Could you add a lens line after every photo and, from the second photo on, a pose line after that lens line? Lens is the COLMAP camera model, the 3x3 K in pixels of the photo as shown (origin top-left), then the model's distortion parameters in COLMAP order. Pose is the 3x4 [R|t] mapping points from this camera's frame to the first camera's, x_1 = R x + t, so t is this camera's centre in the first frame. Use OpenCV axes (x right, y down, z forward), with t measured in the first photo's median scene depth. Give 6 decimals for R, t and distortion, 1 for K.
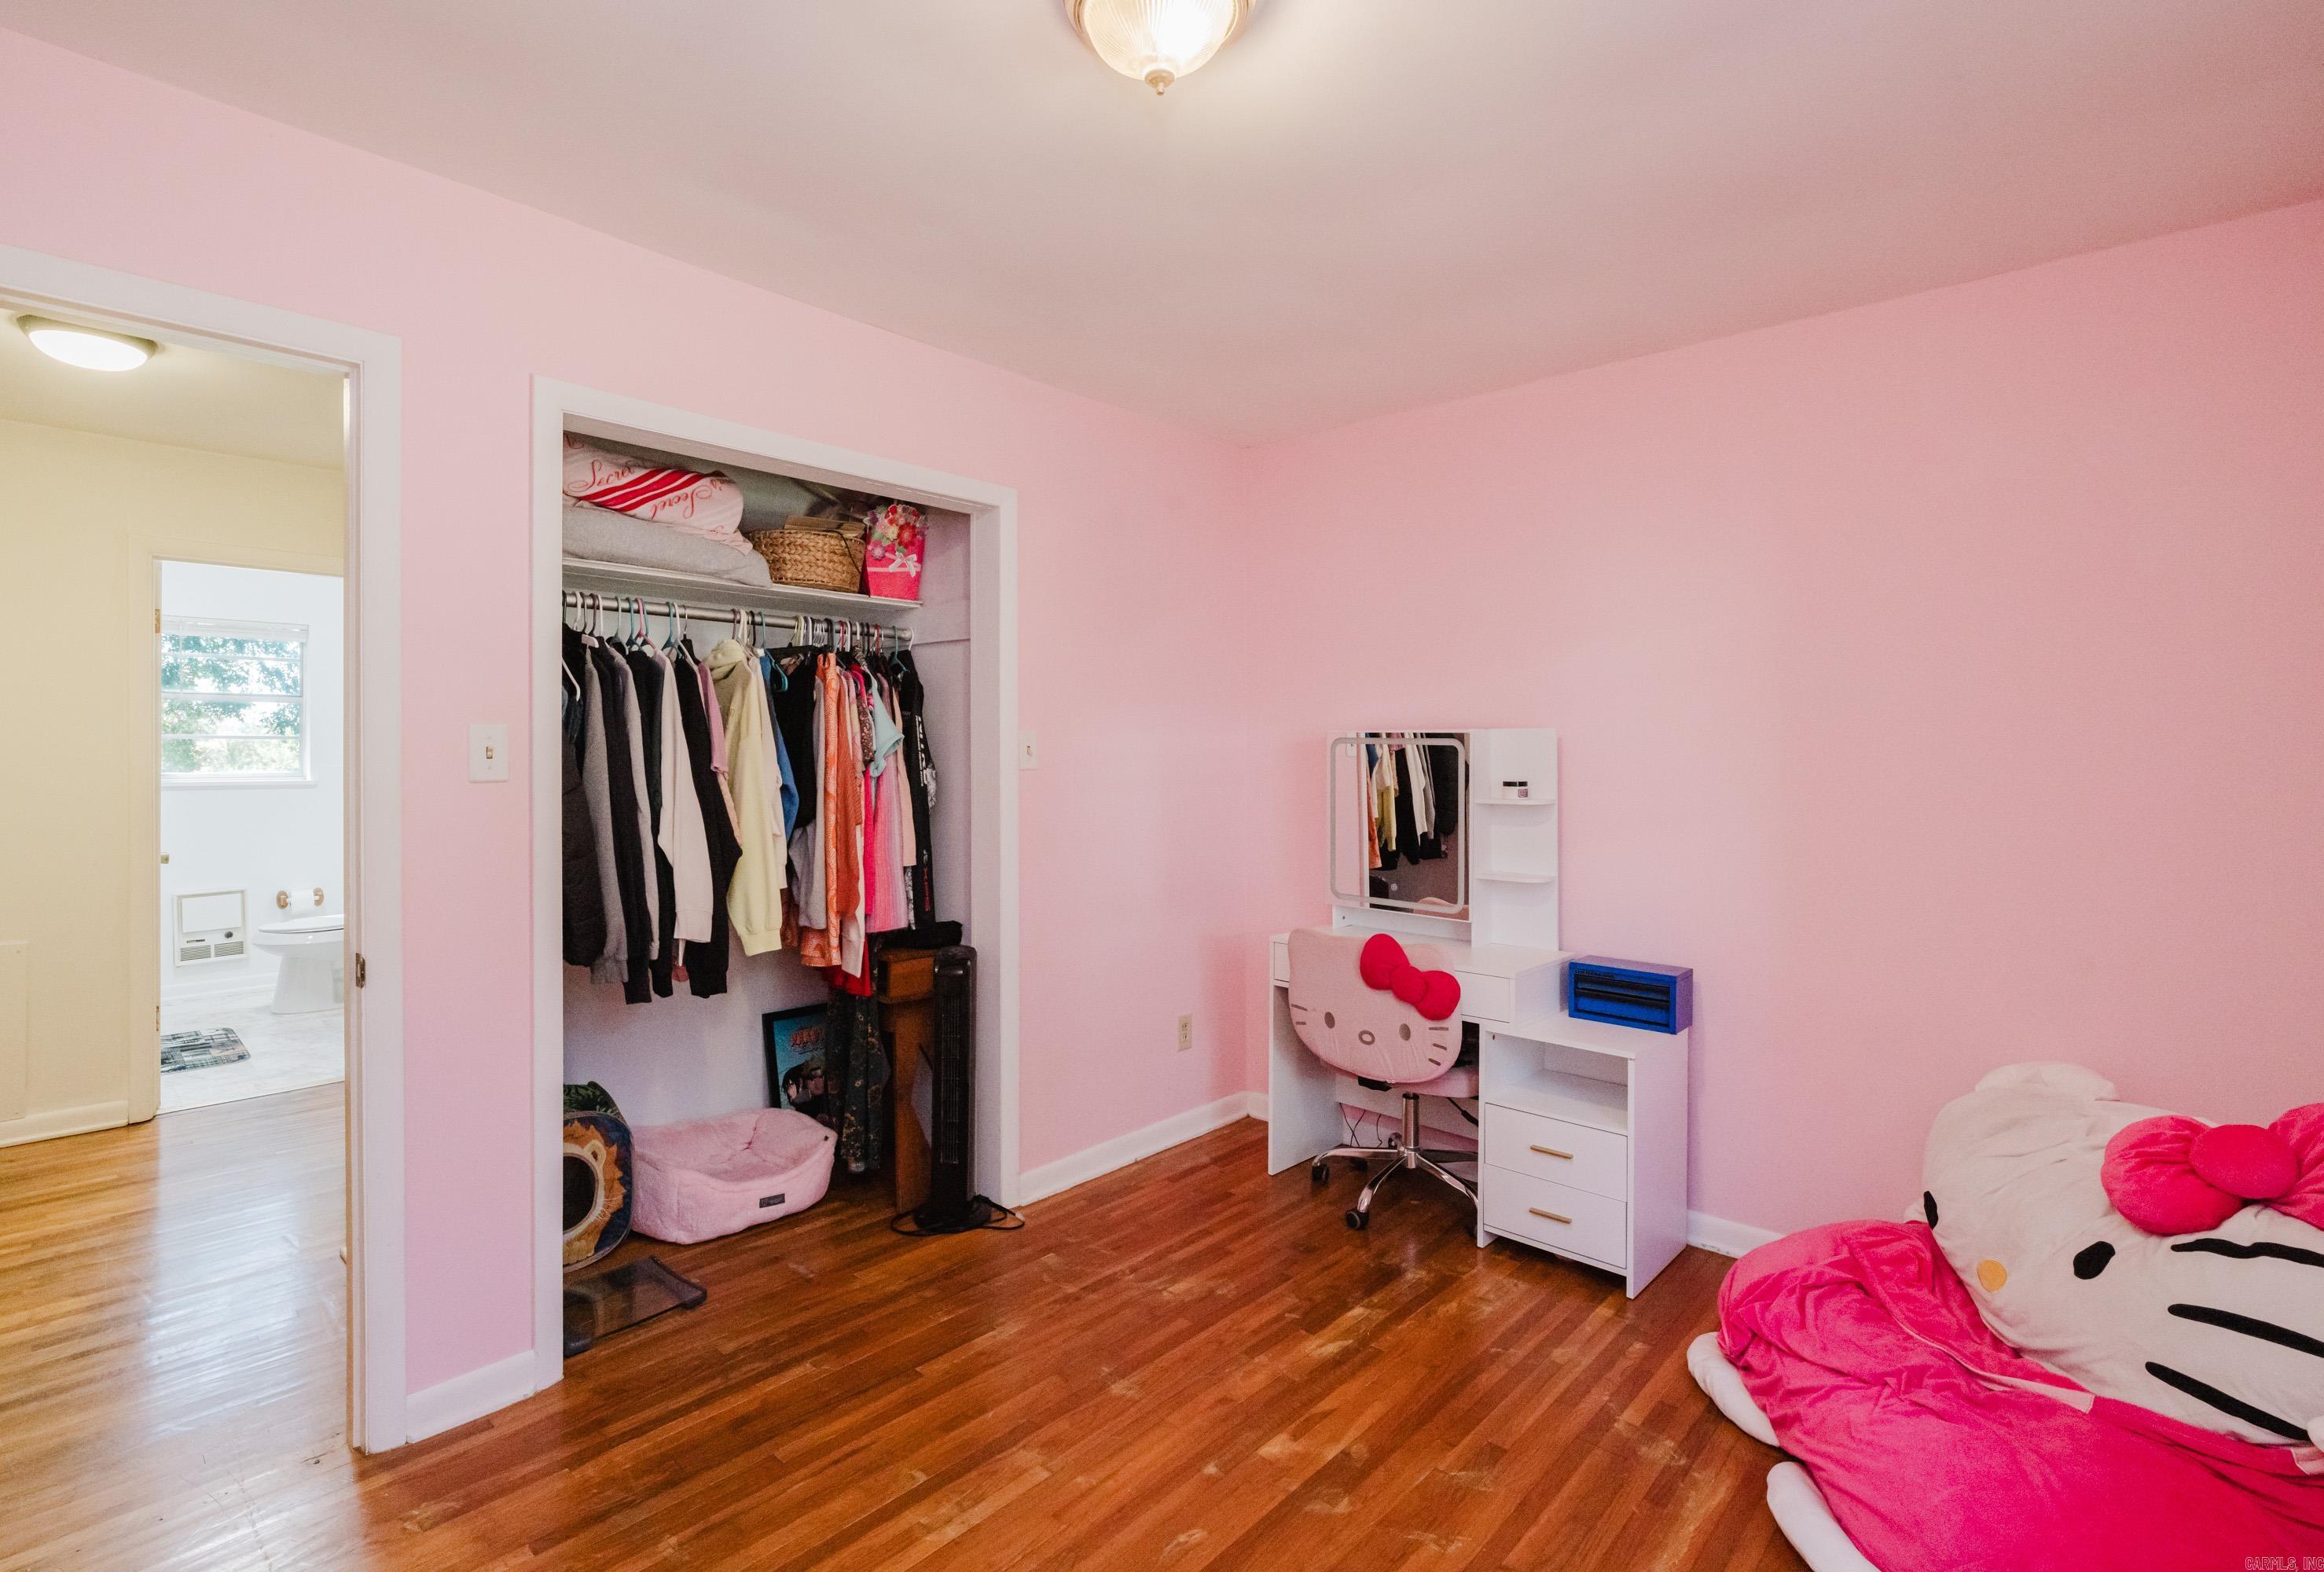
lens RADIAL K [[1176.3, 0, 1162.0], [0, 1176.3, 786.0], [0, 0, 1]] dist [0.000662, 0.000507]
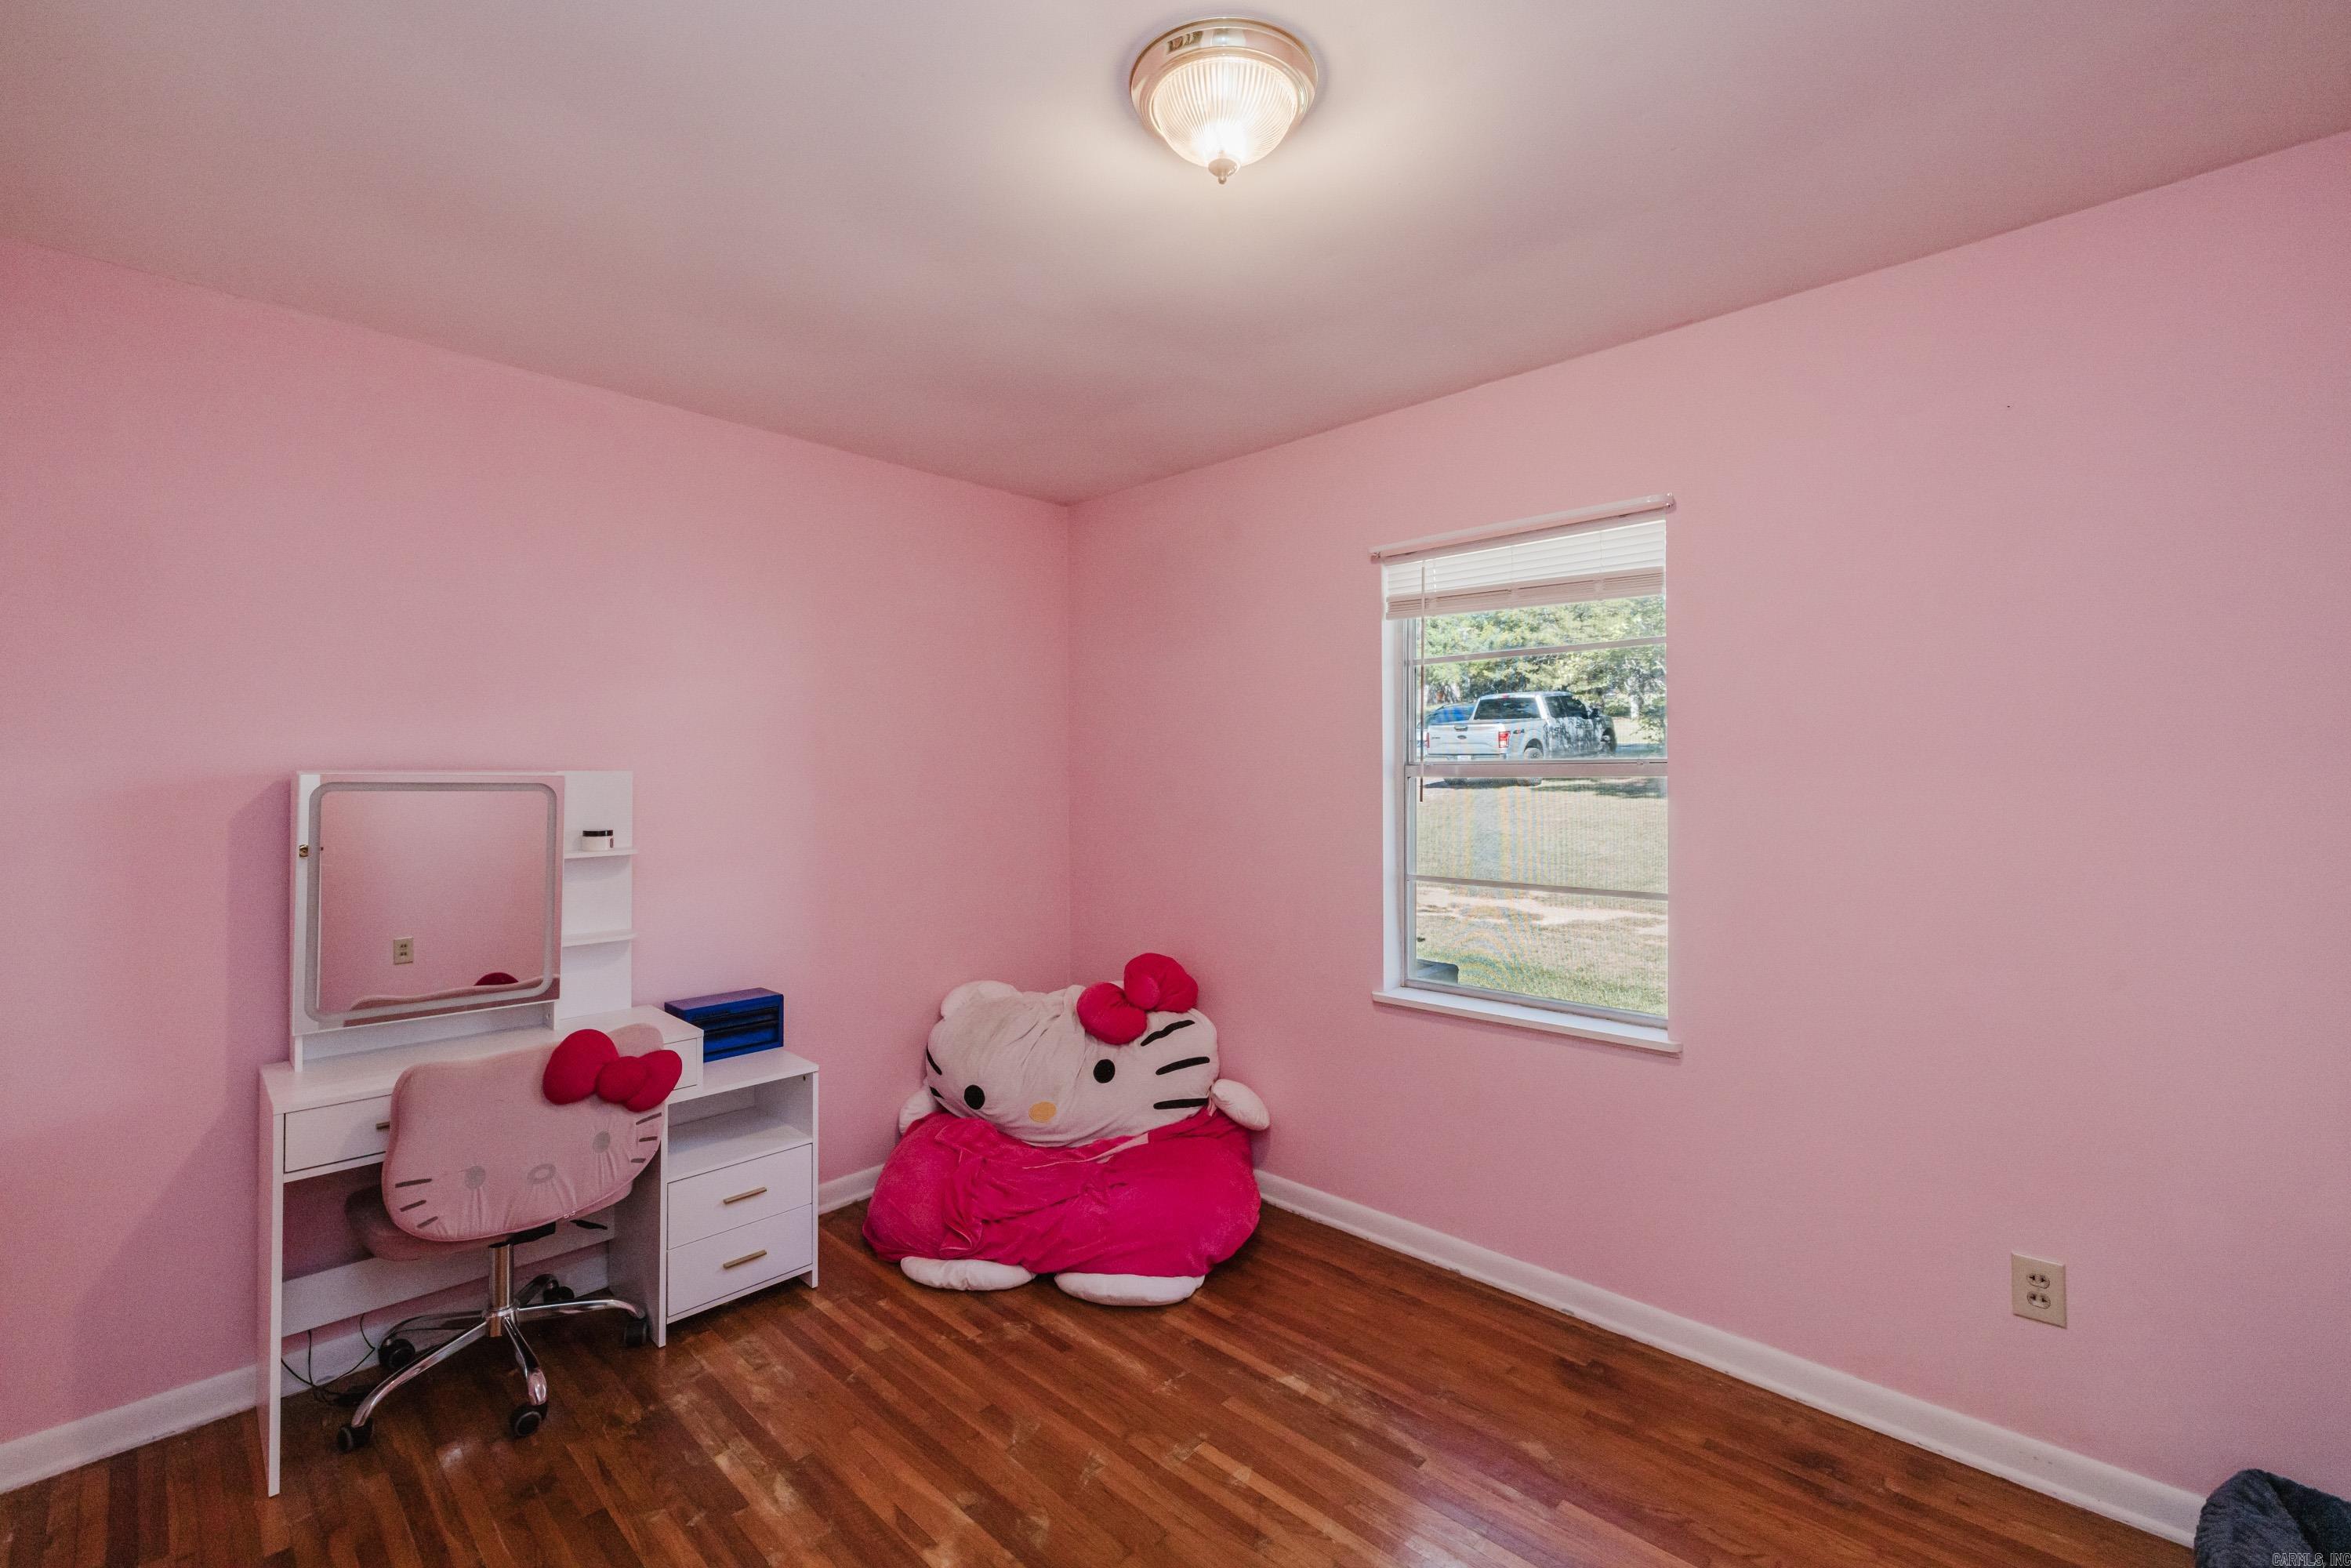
lens RADIAL K [[1023.4, 0, 1186.7], [0, 1023.4, 794.6], [0, 0, 1]] dist [-0.000574, 0.000378]
pose [[-0.044003, -0.022657, 0.998774, -0.641176], [0.029170, 0.999287, 0.023954, -0.047673], [-0.998605, 0.030188, -0.043310, 0.758794]]
